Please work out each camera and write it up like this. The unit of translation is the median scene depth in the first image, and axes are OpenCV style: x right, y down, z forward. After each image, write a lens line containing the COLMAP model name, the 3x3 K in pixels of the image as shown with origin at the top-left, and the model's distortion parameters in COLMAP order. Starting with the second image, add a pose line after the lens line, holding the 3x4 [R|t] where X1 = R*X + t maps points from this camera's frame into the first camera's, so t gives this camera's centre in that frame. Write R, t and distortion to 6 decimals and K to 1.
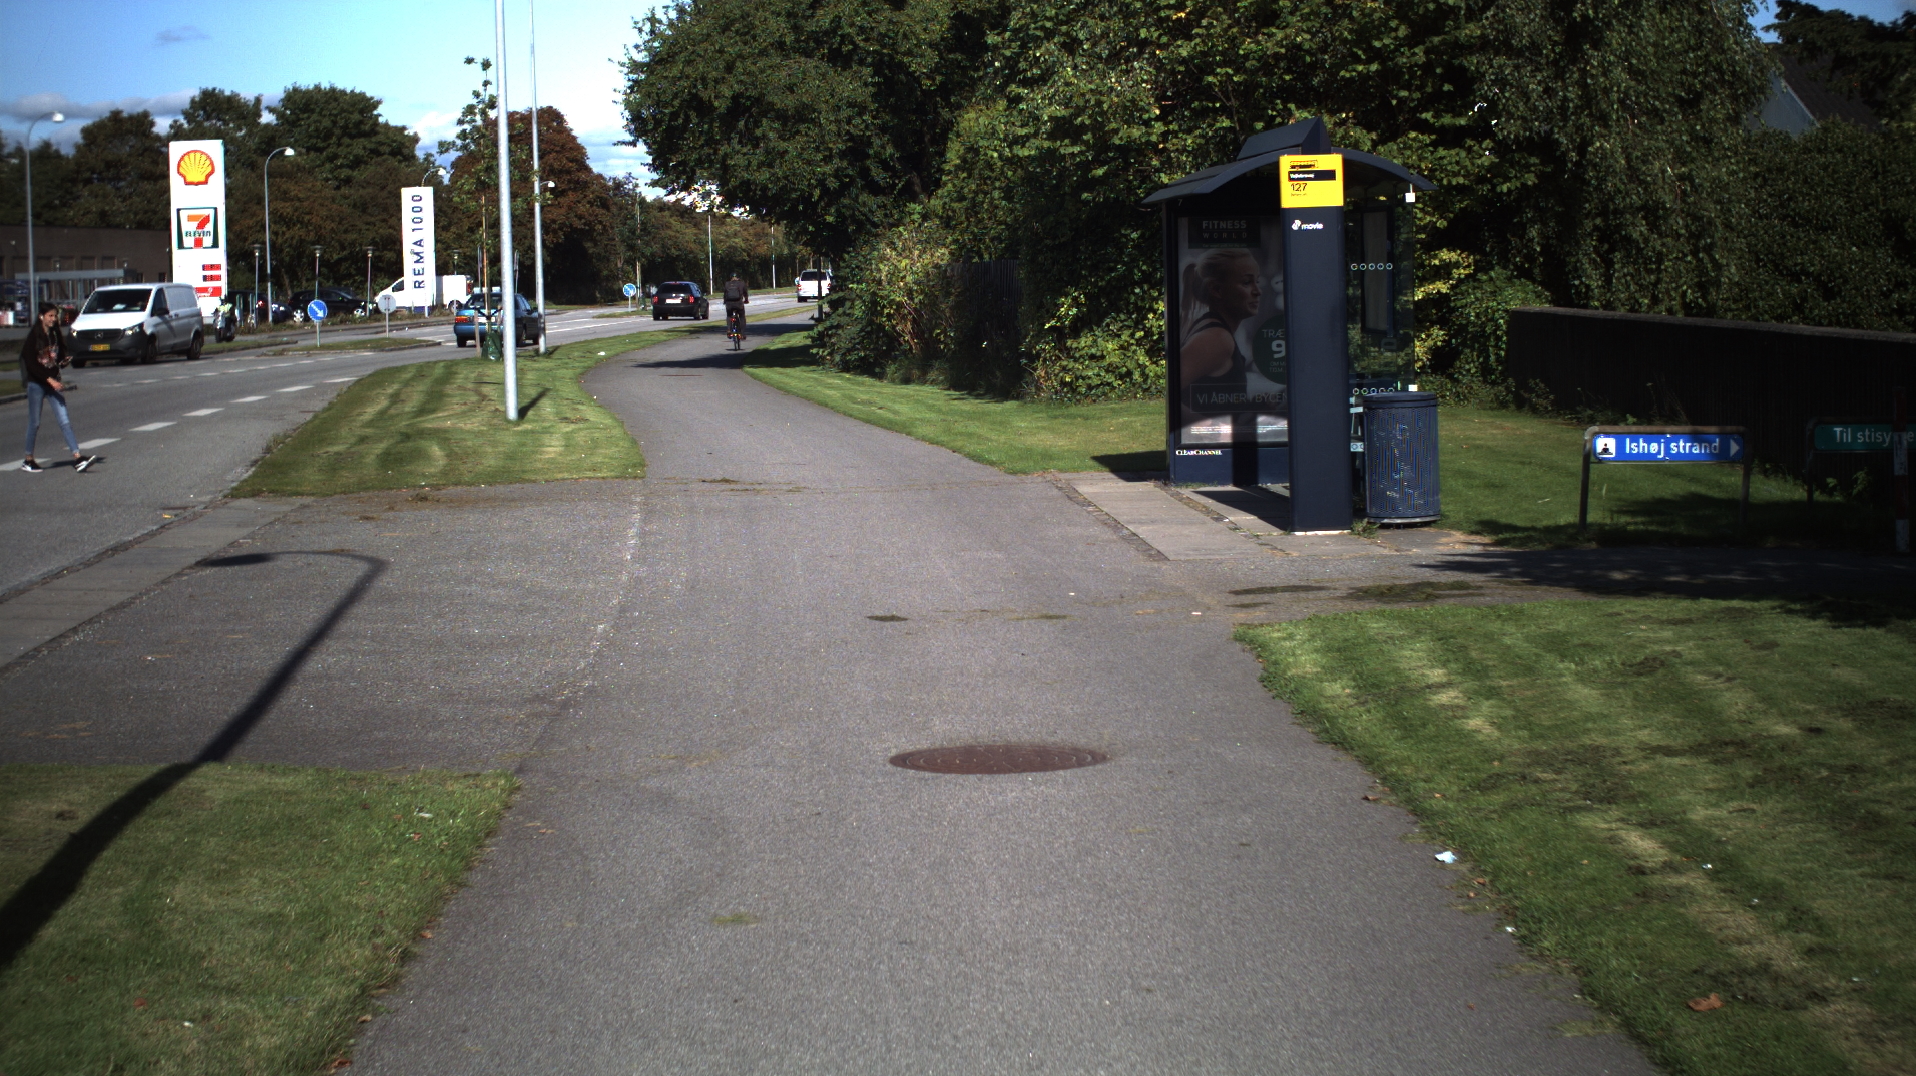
lens RADIAL K [[3541.2, 0, 958.0], [0, 3541.2, 538.0], [0, 0, 1]] dist [-0.302809, 0.370471]
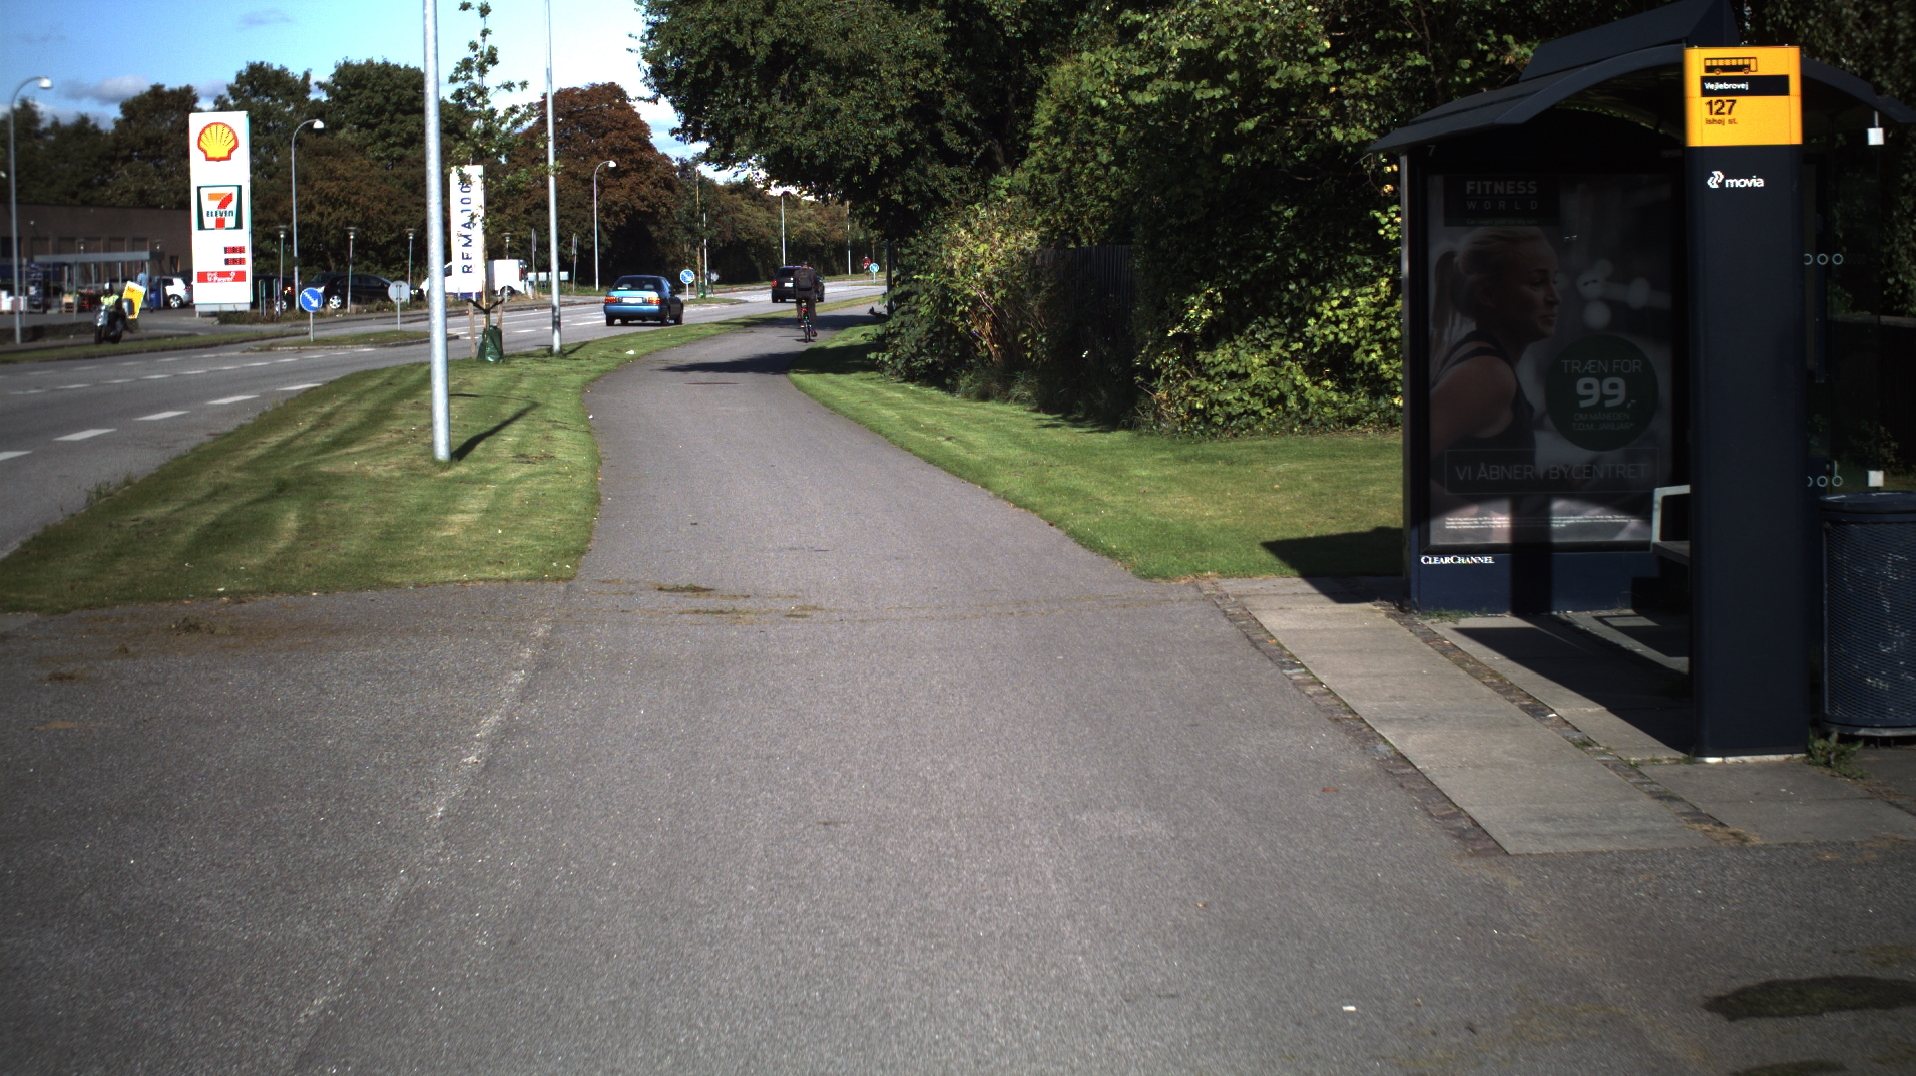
lens RADIAL K [[3541.2, 0, 958.0], [0, 3541.2, 538.0], [0, 0, 1]] dist [-0.302809, 0.370471]
pose [[0.999728, 0.006696, -0.022325, -0.002308], [-0.006612, 0.999971, 0.003829, -0.014604], [0.022350, -0.003681, 0.999743, 0.190901]]
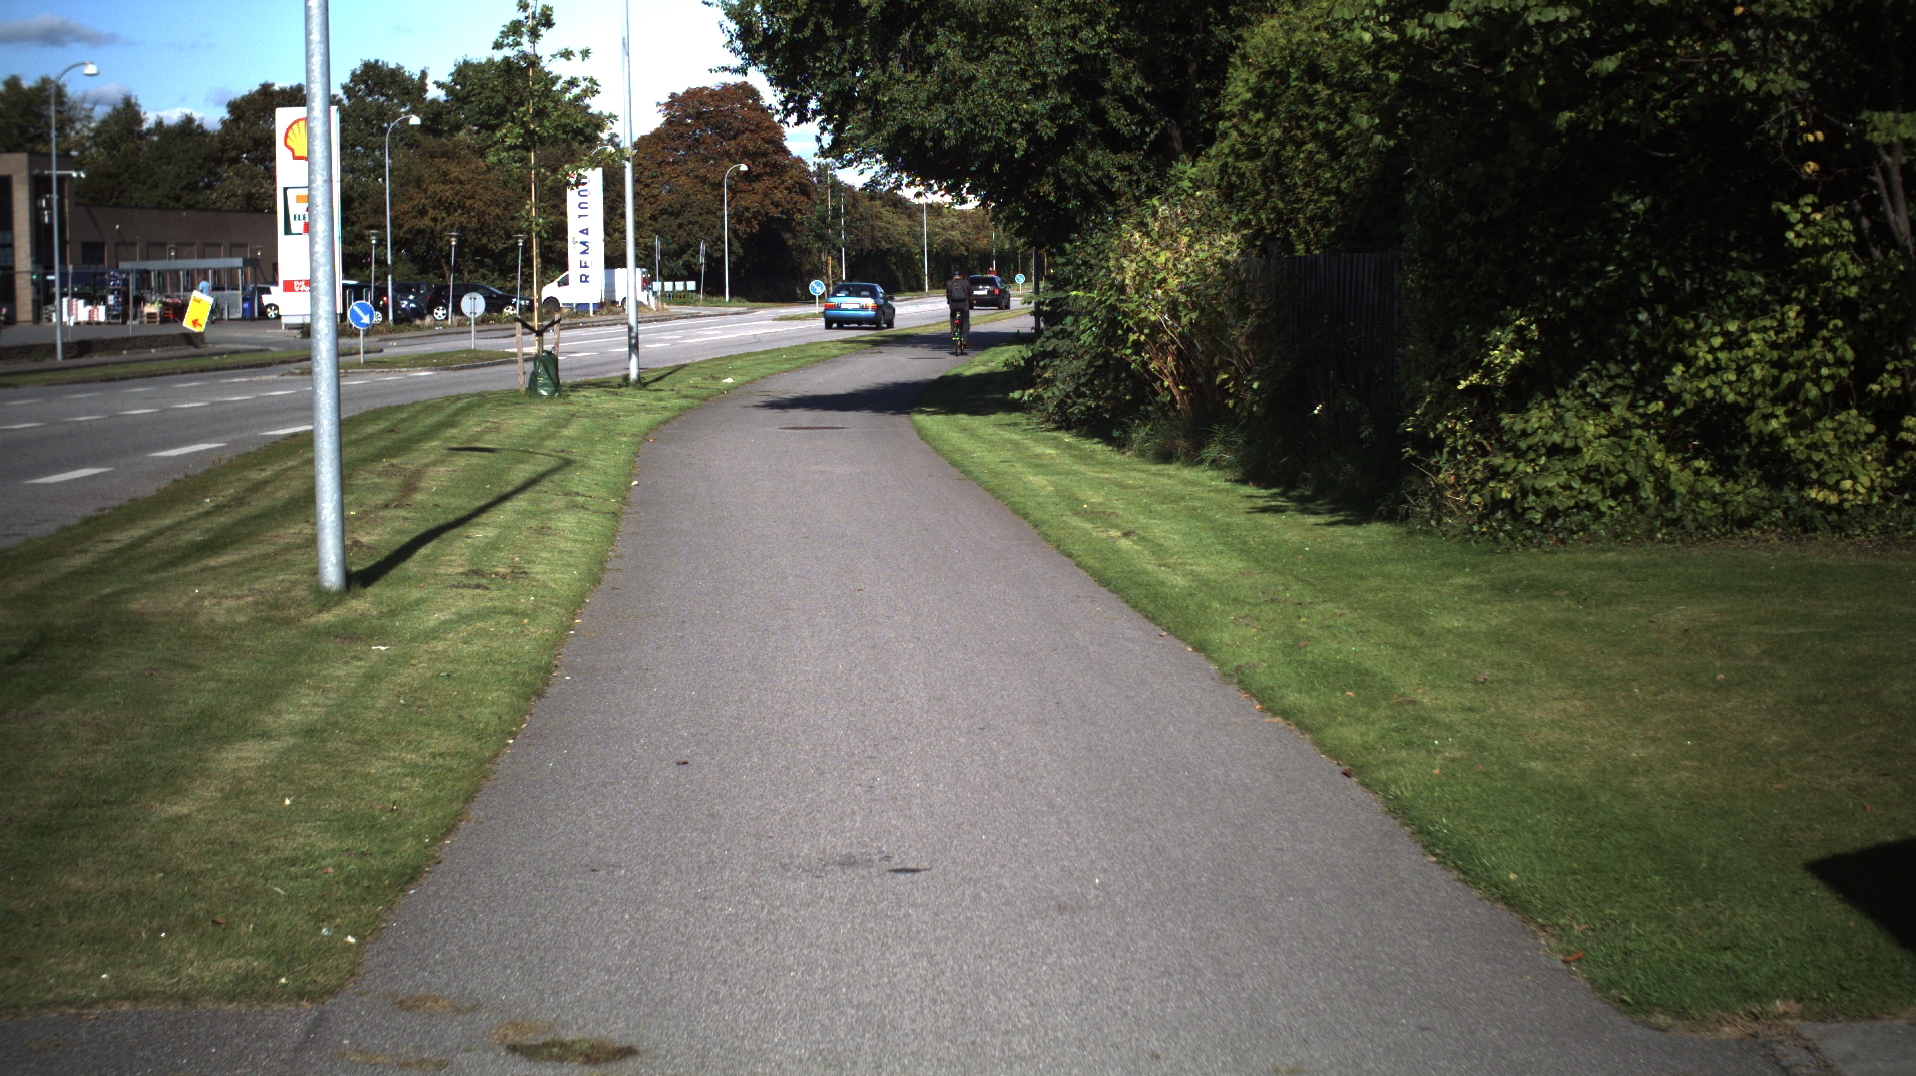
lens RADIAL K [[3541.2, 0, 958.0], [0, 3541.2, 538.0], [0, 0, 1]] dist [-0.302809, 0.370471]
pose [[0.997920, 0.012341, -0.063266, -0.010896], [-0.012277, 0.999924, 0.001411, -0.029079], [0.063278, -0.000631, 0.997996, 0.379711]]
